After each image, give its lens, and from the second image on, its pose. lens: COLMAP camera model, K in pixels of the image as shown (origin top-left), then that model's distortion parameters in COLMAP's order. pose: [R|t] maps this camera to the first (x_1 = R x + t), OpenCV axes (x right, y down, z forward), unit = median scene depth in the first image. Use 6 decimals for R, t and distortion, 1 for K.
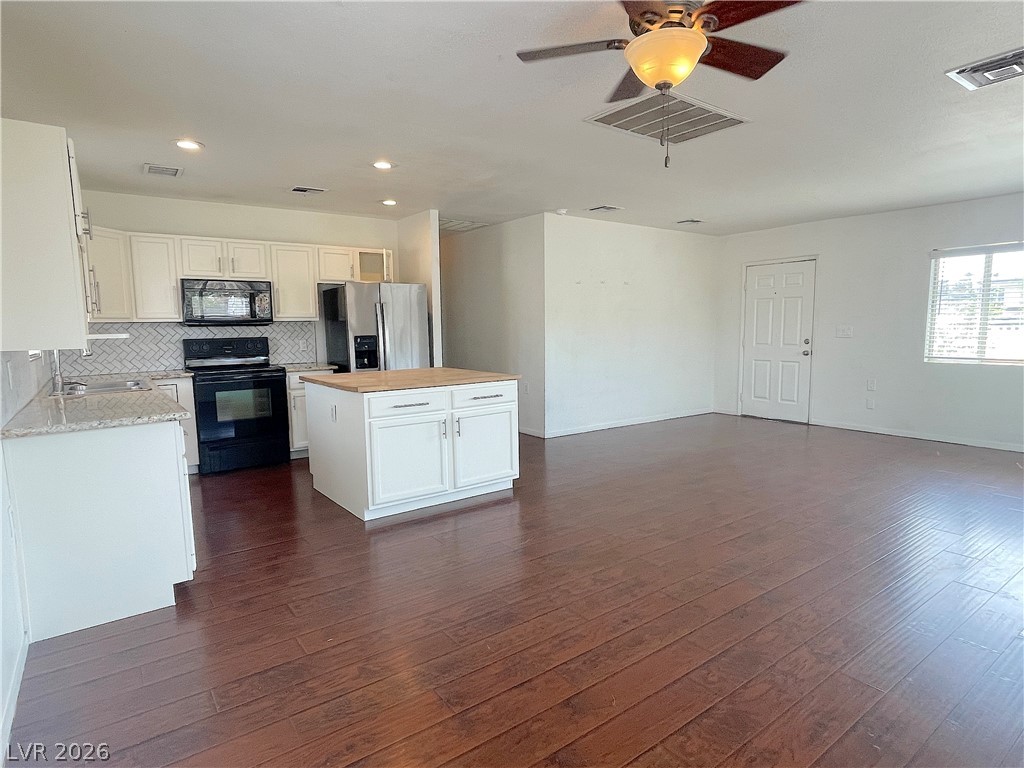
lens RADIAL K [[565.5, 0, 513.6], [0, 565.5, 390.5], [0, 0, 1]] dist [-0.004943, -0.008491]
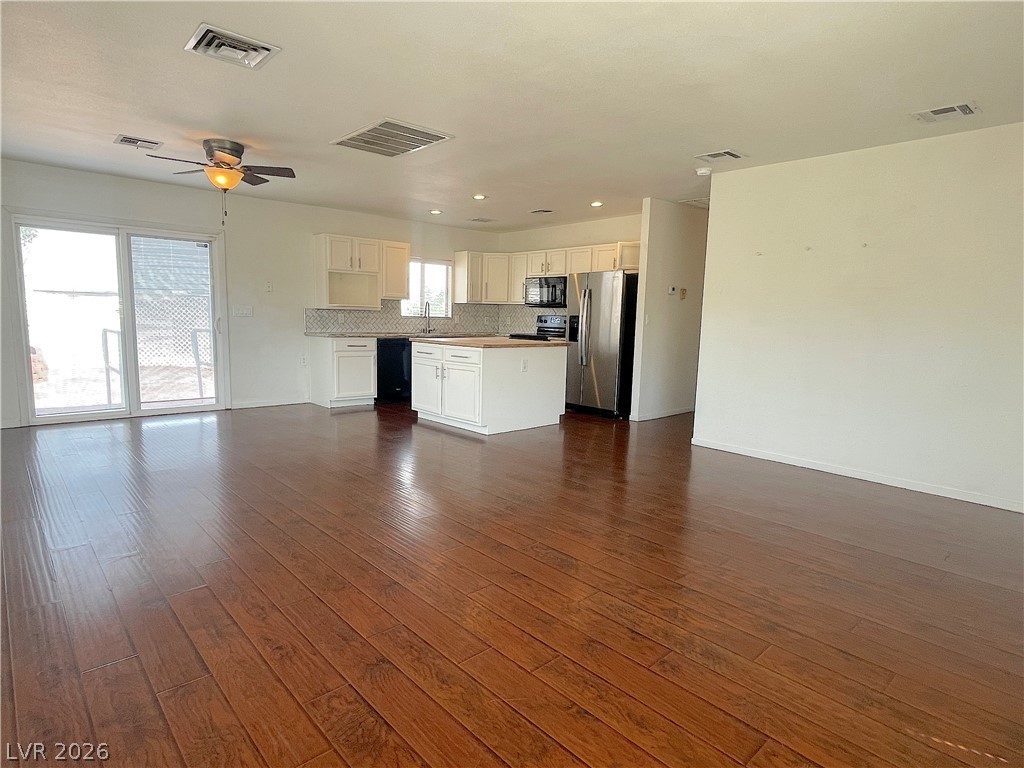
lens RADIAL K [[565.5, 0, 510.8], [0, 565.5, 400.4], [0, 0, 1]] dist [-0.004943, -0.008491]
pose [[0.111028, 0.165242, -0.979984, 1.112050], [-0.138104, 0.979078, 0.149443, -0.089901], [0.984175, 0.118747, 0.131526, 0.794639]]
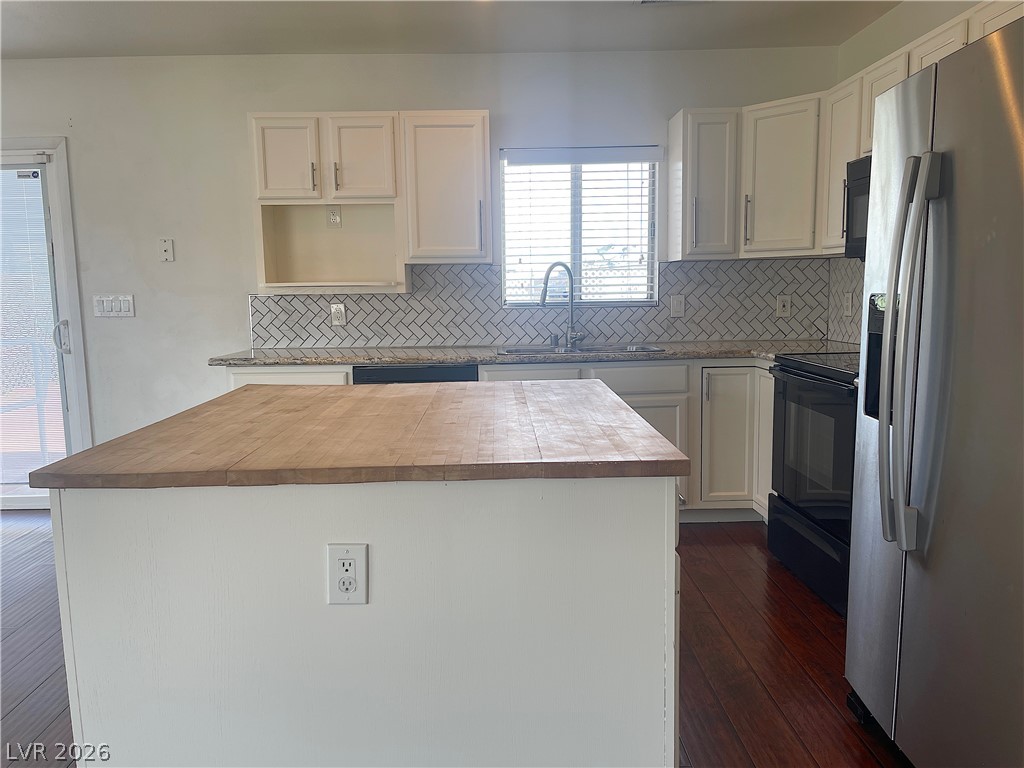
lens RADIAL K [[771.3, 0, 508.3], [0, 771.3, 384.4], [0, 0, 1]] dist [0.069338, -0.071641]
pose [[-0.576013, 0.130756, -0.806915, 0.146617], [-0.066002, 0.976462, 0.205345, -0.132673], [0.814772, 0.171539, -0.553825, 1.184845]]
